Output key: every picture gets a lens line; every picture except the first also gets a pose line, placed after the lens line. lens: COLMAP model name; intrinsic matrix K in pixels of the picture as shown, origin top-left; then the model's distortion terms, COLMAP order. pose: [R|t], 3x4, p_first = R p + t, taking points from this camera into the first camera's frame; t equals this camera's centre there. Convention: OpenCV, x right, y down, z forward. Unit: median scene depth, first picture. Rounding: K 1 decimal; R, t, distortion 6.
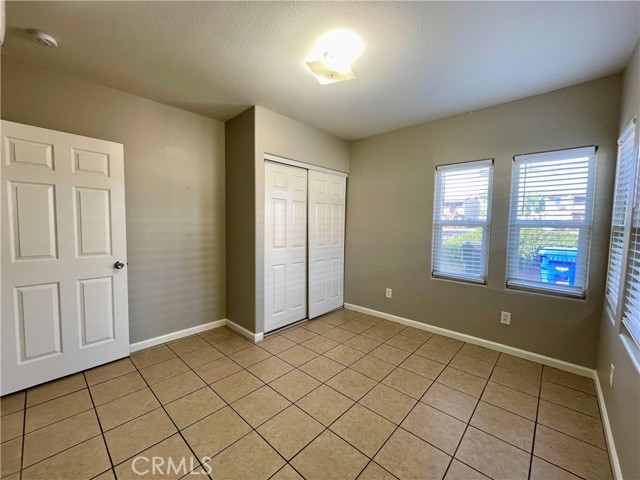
lens RADIAL K [[263.1, 0, 321.3], [0, 263.1, 240.3], [0, 0, 1]] dist [0.020597, 0.000078]
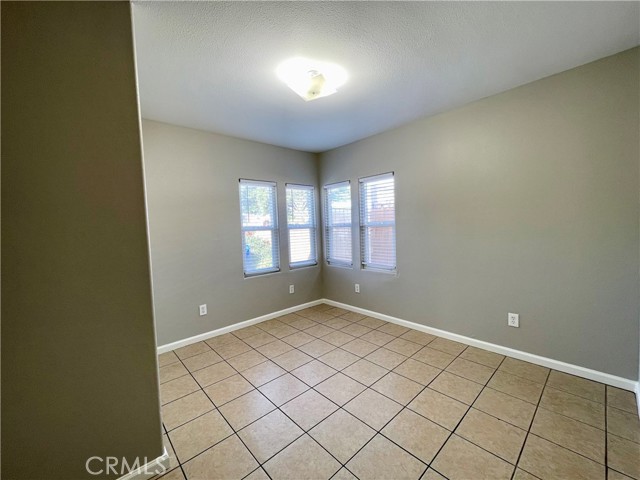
lens RADIAL K [[263.1, 0, 321.3], [0, 263.1, 240.3], [0, 0, 1]] dist [0.020597, 0.000078]
pose [[0.089163, -0.072931, 0.993343, -0.749171], [0.102517, 0.992691, 0.063681, -0.063304], [-0.990727, 0.096157, 0.095988, 0.639778]]
